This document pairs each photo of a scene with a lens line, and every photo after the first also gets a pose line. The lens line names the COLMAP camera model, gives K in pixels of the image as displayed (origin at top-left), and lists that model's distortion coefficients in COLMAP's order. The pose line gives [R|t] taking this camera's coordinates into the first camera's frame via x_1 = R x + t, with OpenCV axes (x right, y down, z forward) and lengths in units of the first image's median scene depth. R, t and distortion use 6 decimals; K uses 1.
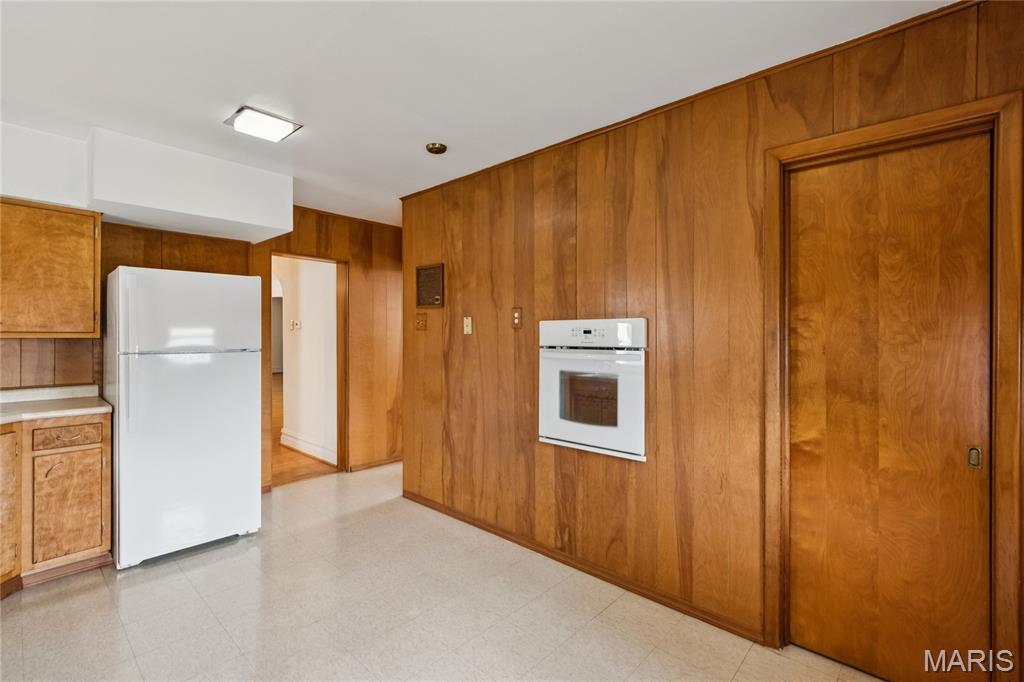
lens RADIAL K [[456.5, 0, 508.6], [0, 456.5, 336.3], [0, 0, 1]] dist [0.001061, 0.000097]
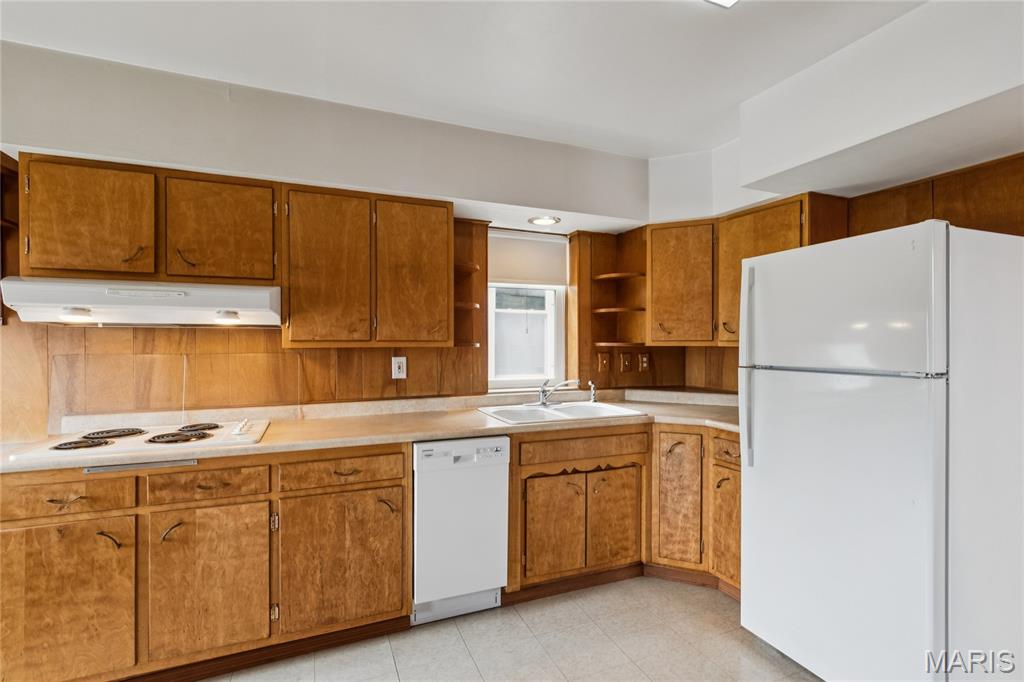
lens RADIAL K [[468.4, 0, 514.3], [0, 468.4, 346.0], [0, 0, 1]] dist [-0.001674, 0.000416]
pose [[-0.396072, 0.005388, -0.918204, 0.078132], [-0.000686, 0.999981, 0.006164, -0.003849], [0.918219, 0.003071, -0.396060, 0.883728]]
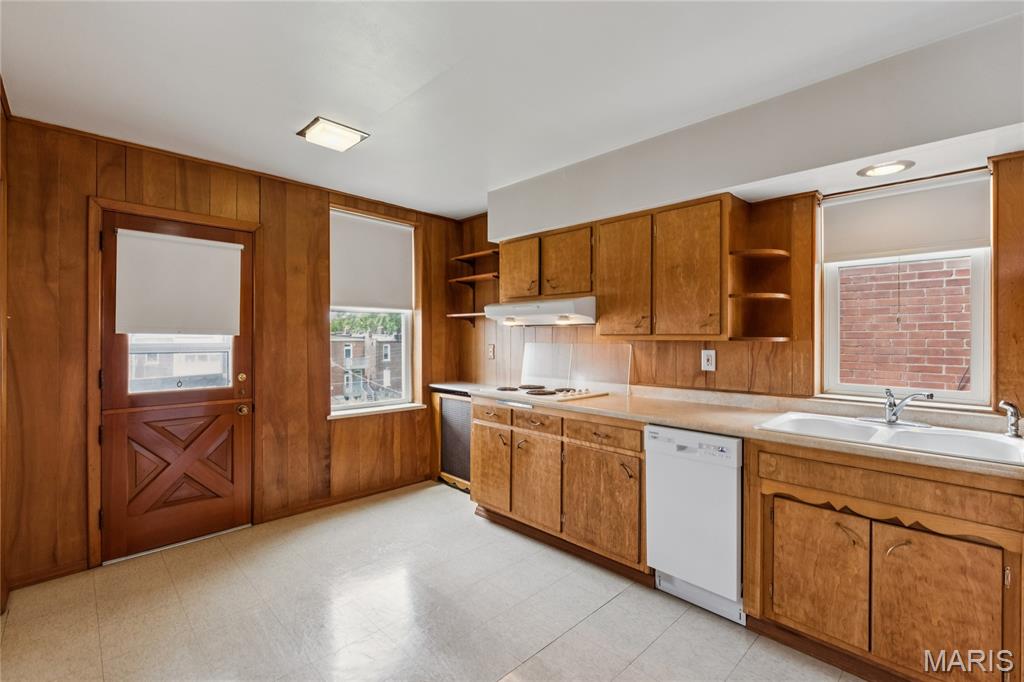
lens RADIAL K [[462.0, 0, 511.1], [0, 462.0, 338.1], [0, 0, 1]] dist [-0.003586, -0.000605]
pose [[-0.999325, -0.002599, 0.036649, -0.338493], [-0.002343, 0.999973, 0.007027, -0.006749], [-0.036667, 0.006937, -0.999303, 1.304981]]
